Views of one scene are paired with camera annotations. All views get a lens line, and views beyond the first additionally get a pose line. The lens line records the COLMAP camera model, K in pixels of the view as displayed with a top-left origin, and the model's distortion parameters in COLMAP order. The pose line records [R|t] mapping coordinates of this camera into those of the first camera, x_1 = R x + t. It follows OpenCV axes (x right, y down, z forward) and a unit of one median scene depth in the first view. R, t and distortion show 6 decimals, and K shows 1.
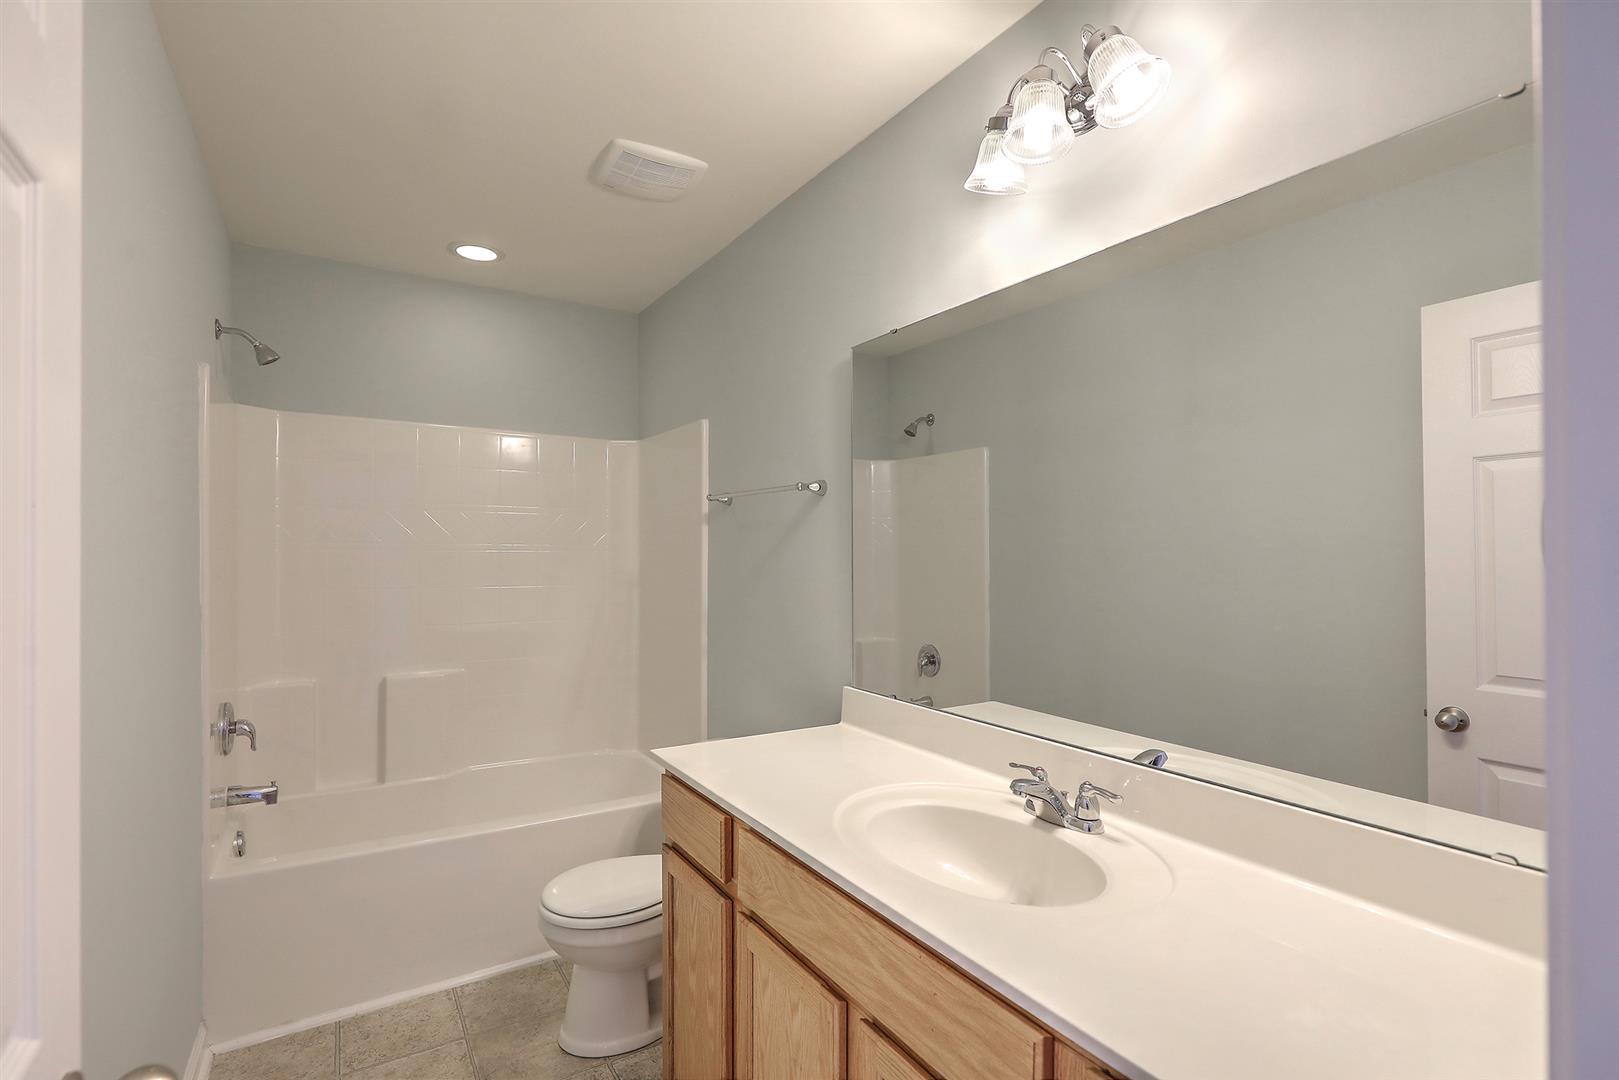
lens RADIAL K [[761.7, 0, 811.4], [0, 761.7, 550.4], [0, 0, 1]] dist [0.001564, 0.000093]
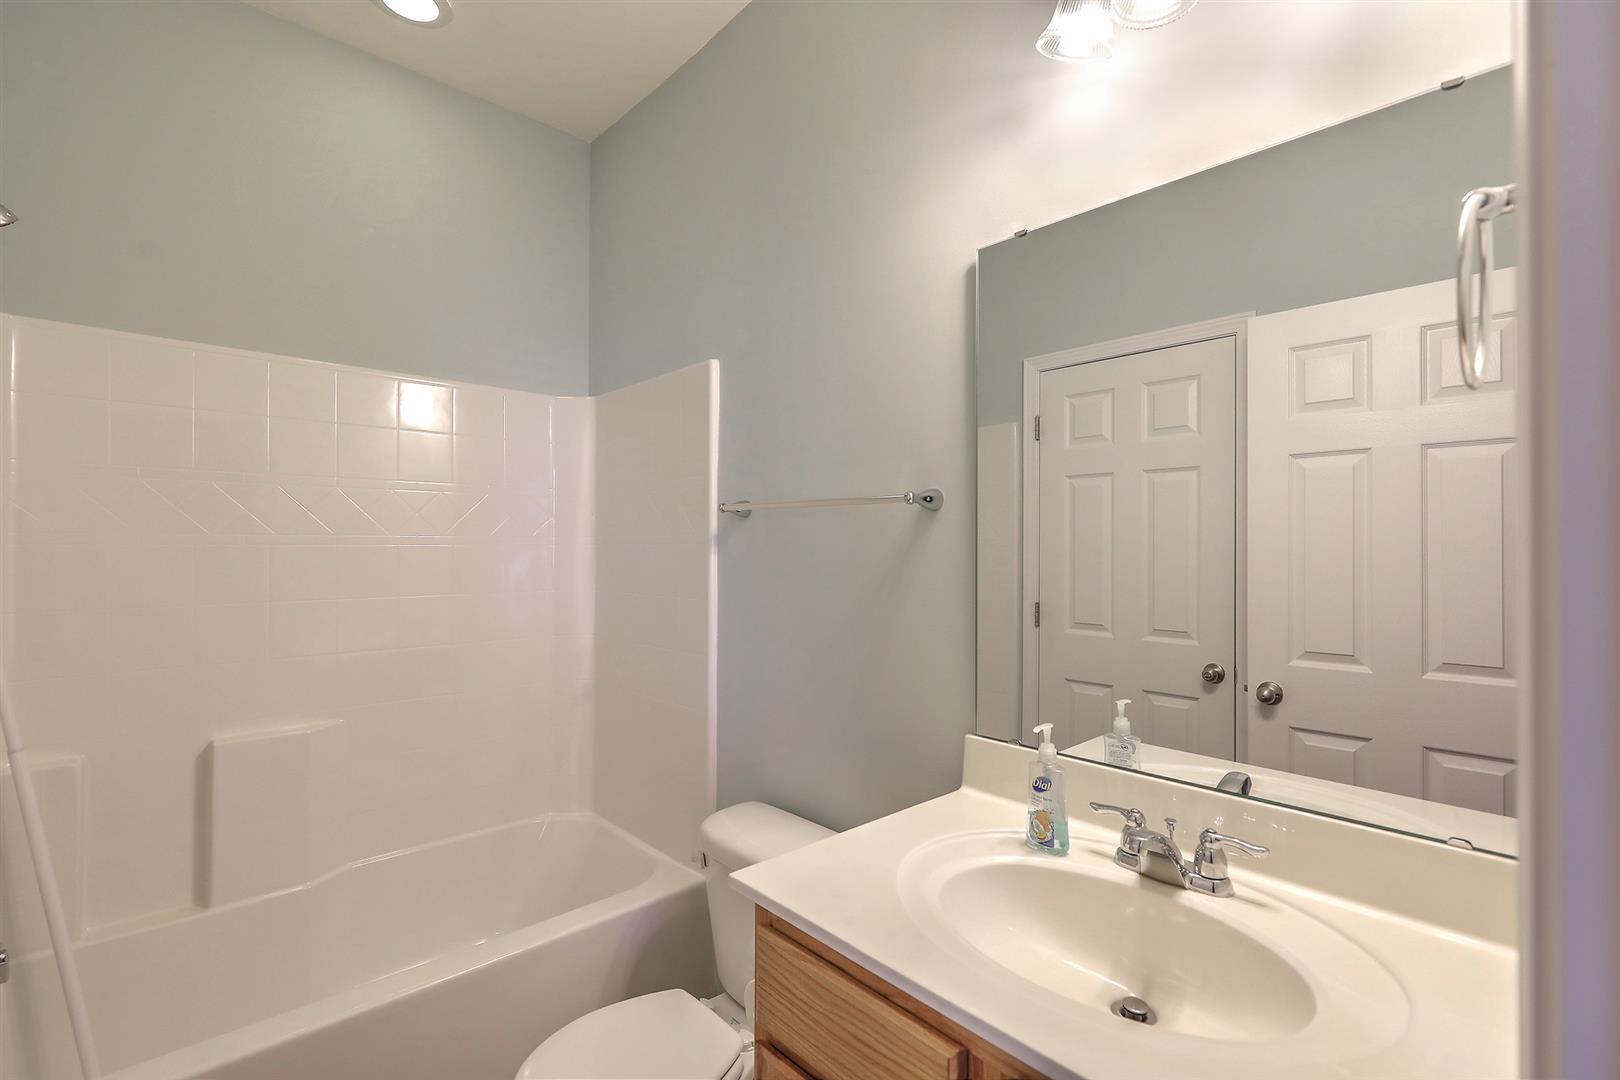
lens RADIAL K [[748.0, 0, 812.3], [0, 748.0, 531.2], [0, 0, 1]] dist [0.012193, 0.000299]
pose [[0.984156, -0.005820, 0.177209, -0.161303], [0.008431, 0.999867, -0.013981, 0.001005], [-0.177104, 0.015253, 0.984074, 0.262214]]
